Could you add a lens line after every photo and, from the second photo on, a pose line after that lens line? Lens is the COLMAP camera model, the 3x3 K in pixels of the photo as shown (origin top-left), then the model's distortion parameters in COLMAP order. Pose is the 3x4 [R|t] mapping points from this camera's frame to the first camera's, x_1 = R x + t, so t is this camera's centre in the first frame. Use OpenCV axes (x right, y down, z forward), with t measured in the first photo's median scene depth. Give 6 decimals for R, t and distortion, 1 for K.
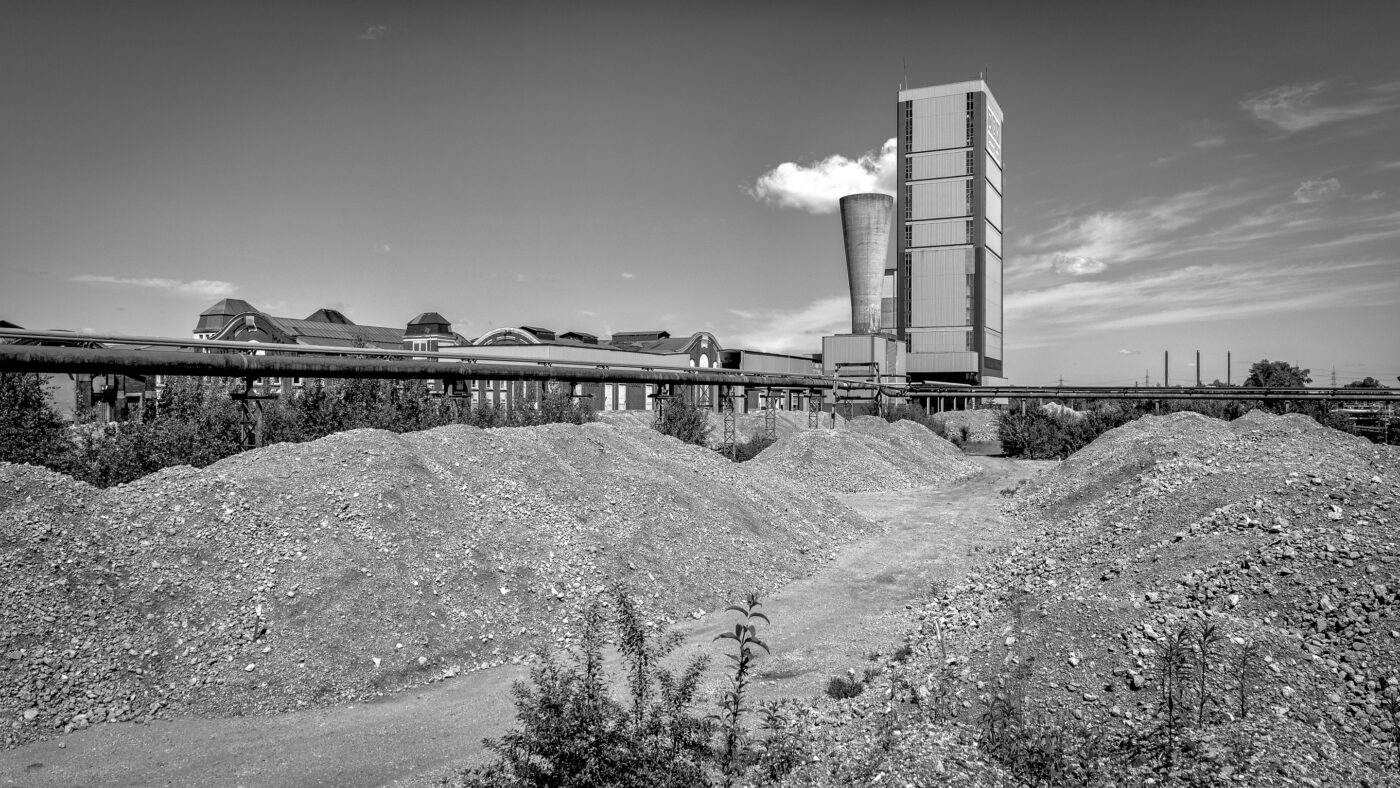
lens RADIAL K [[976.0, 0, 700.0], [0, 976.0, 394.0], [0, 0, 1]] dist [0.010136, -0.004456]
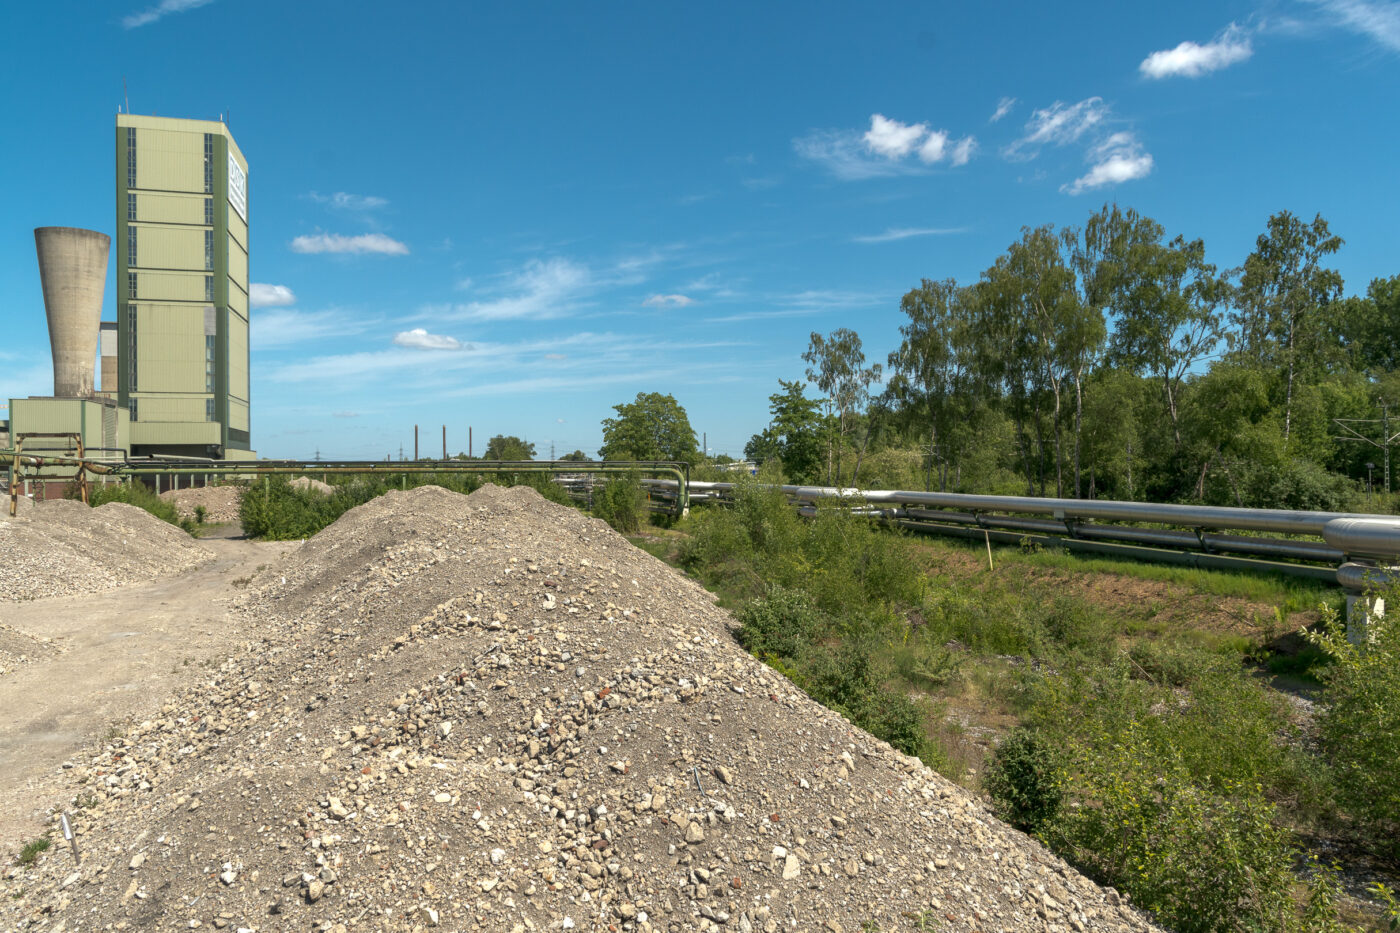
lens RADIAL K [[991.8, 0, 700.0], [0, 991.8, 466.5], [0, 0, 1]] dist [-0.000301, 0.001332]
pose [[0.750763, -0.007550, 0.660529, 0.113907], [0.007665, 0.999967, 0.002718, -0.011988], [-0.660527, 0.003022, 0.750796, 0.165924]]
